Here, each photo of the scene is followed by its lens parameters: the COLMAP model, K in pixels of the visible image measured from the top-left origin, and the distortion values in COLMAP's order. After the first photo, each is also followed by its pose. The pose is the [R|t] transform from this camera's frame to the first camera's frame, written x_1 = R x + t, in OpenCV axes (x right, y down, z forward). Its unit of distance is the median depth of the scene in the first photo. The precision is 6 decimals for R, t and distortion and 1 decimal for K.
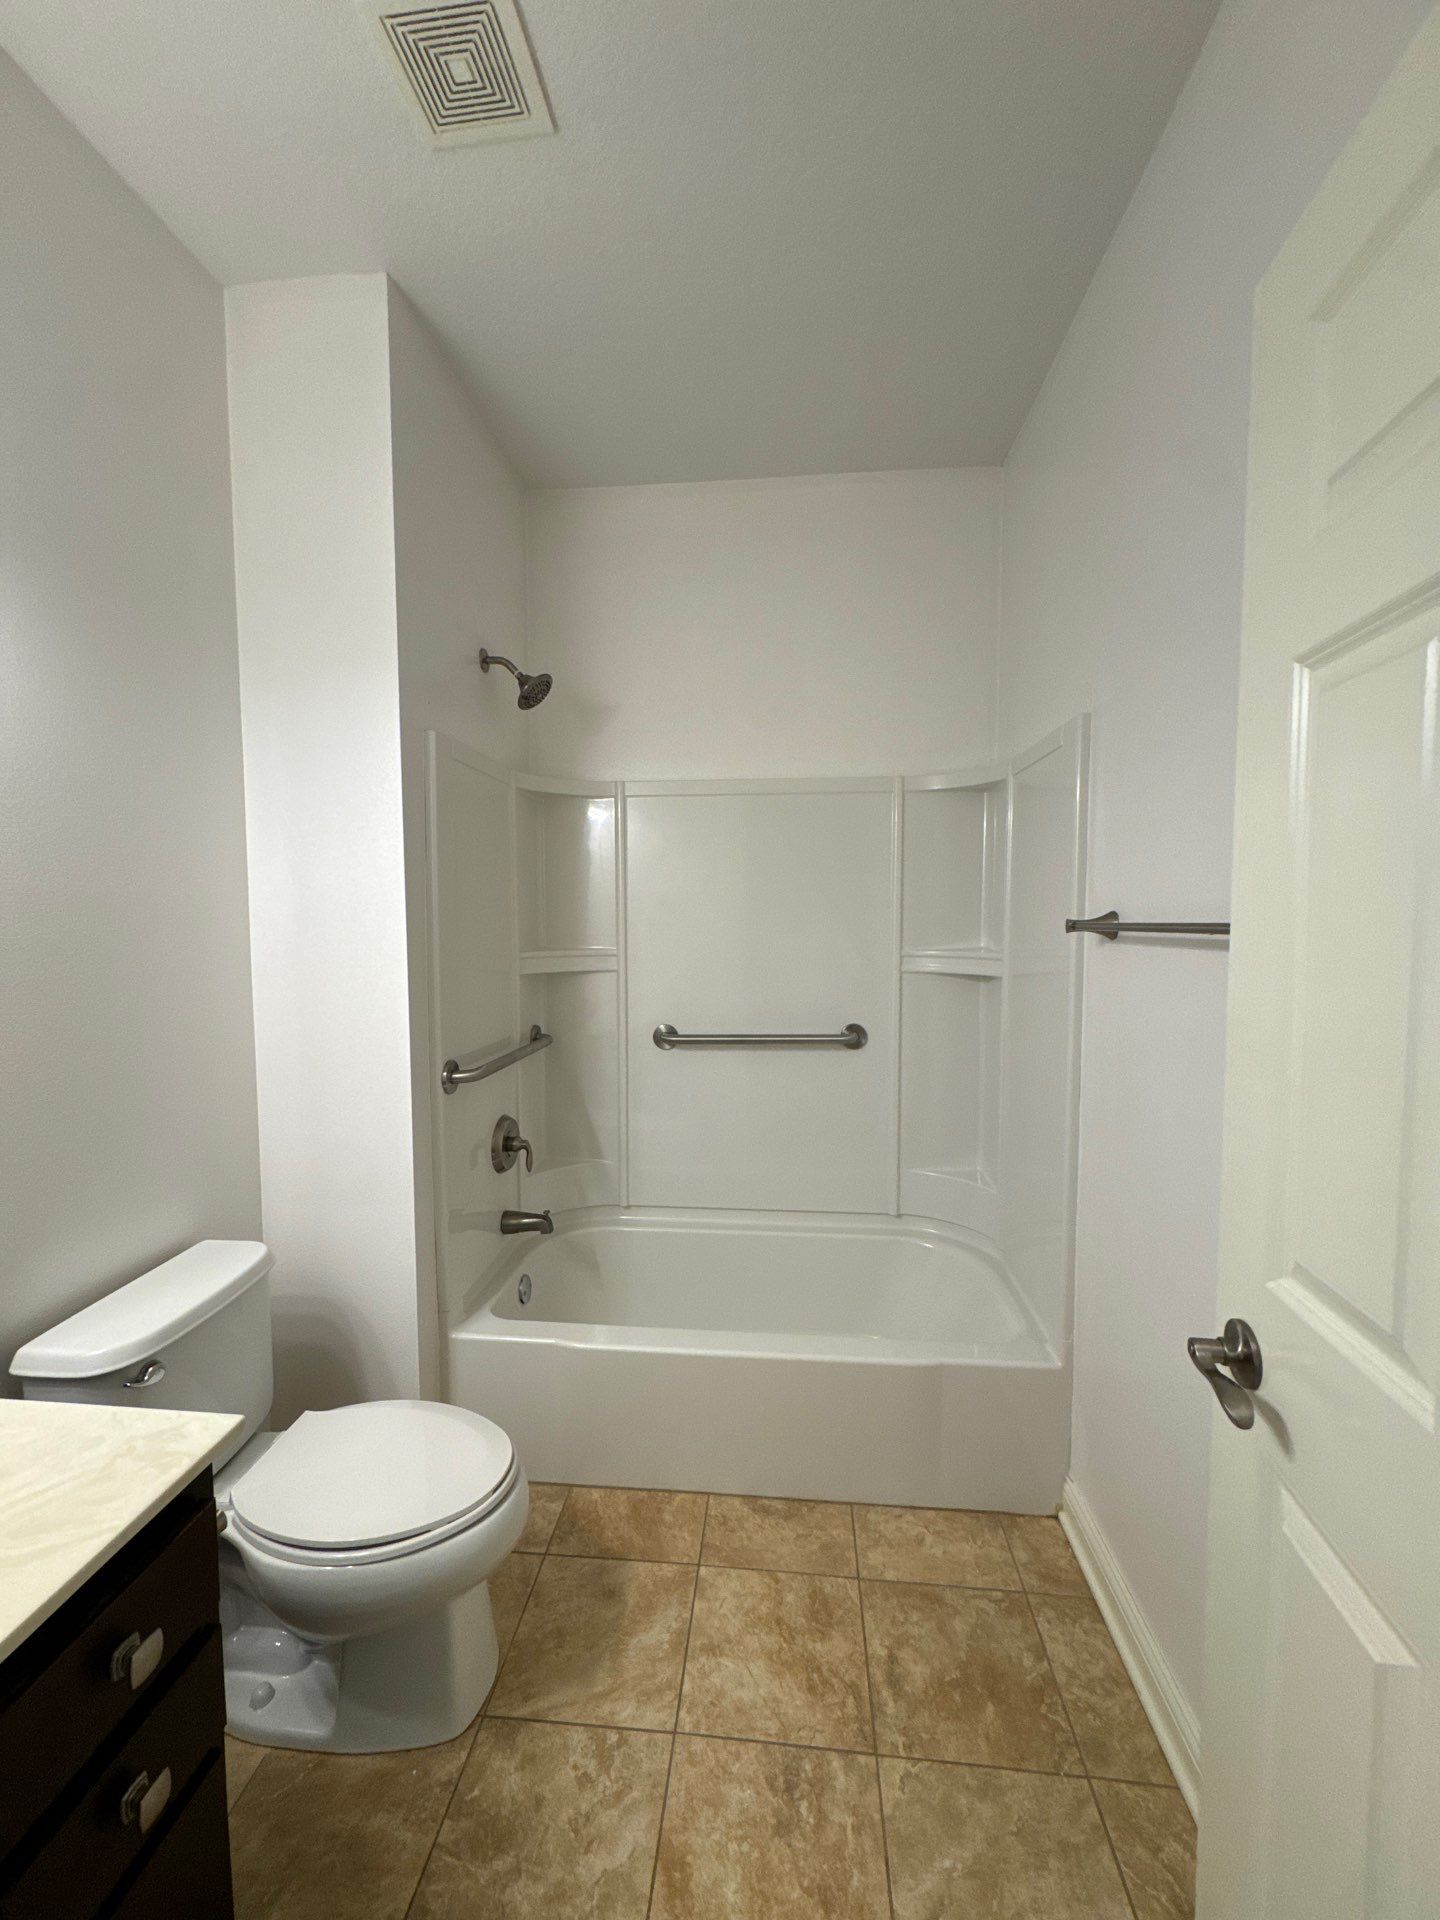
lens RADIAL K [[766.6, 0, 720.0], [0, 766.6, 960.0], [0, 0, 1]] dist [-0.001046, 0.000963]
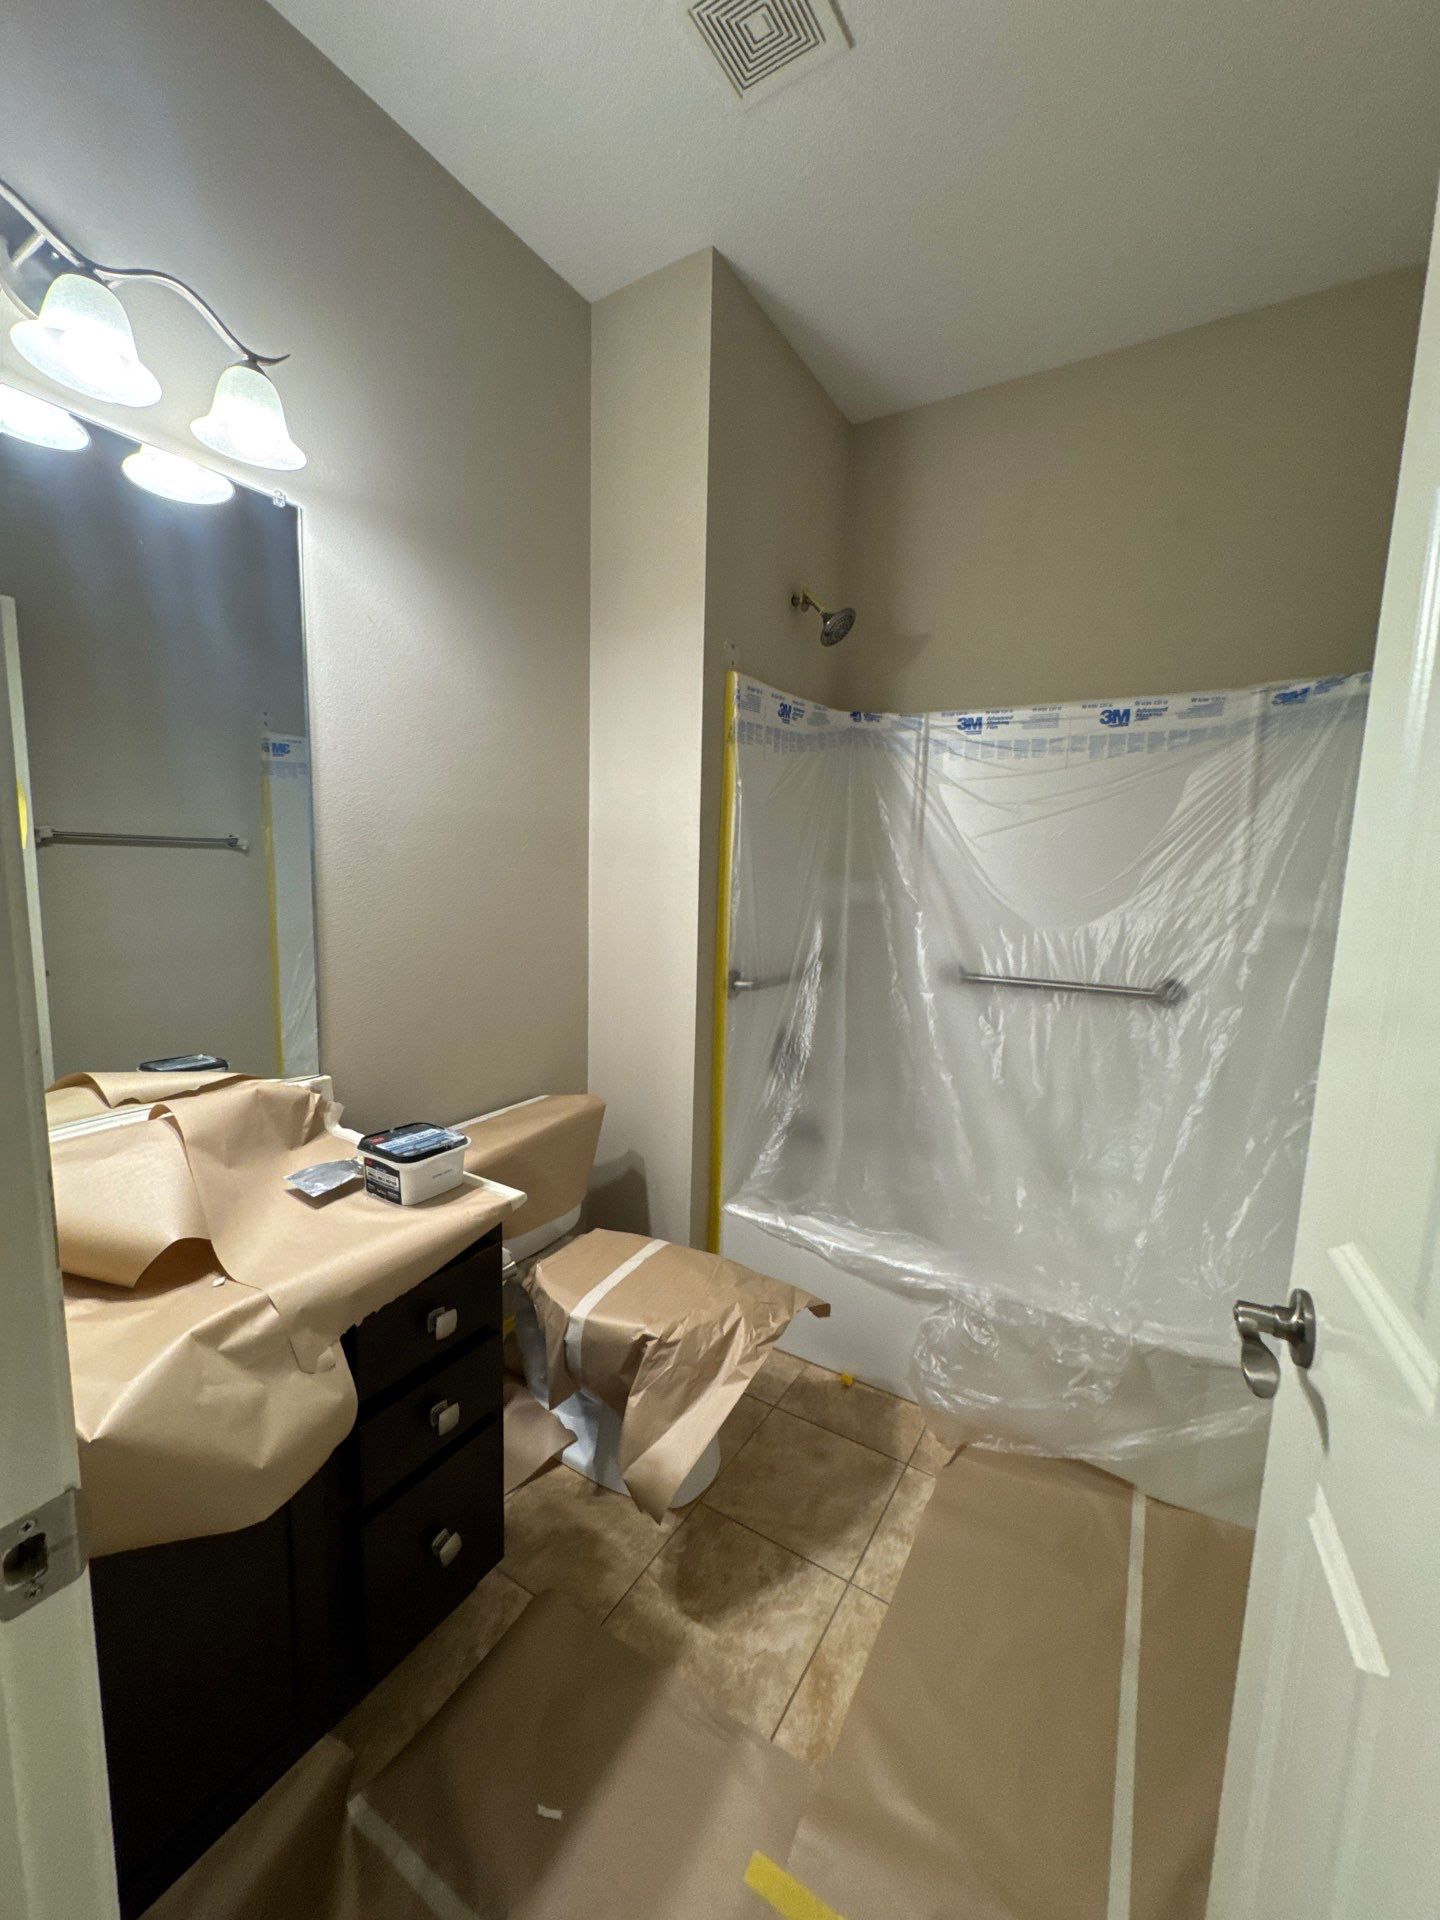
lens RADIAL K [[768.5, 0, 721.6], [0, 768.5, 959.2], [0, 0, 1]] dist [0.000000, 0.000526]
pose [[0.895446, 0.086024, -0.436780, 0.177006], [-0.058133, 0.995346, 0.076856, 0.041887], [0.441359, -0.043429, 0.896279, -0.030884]]
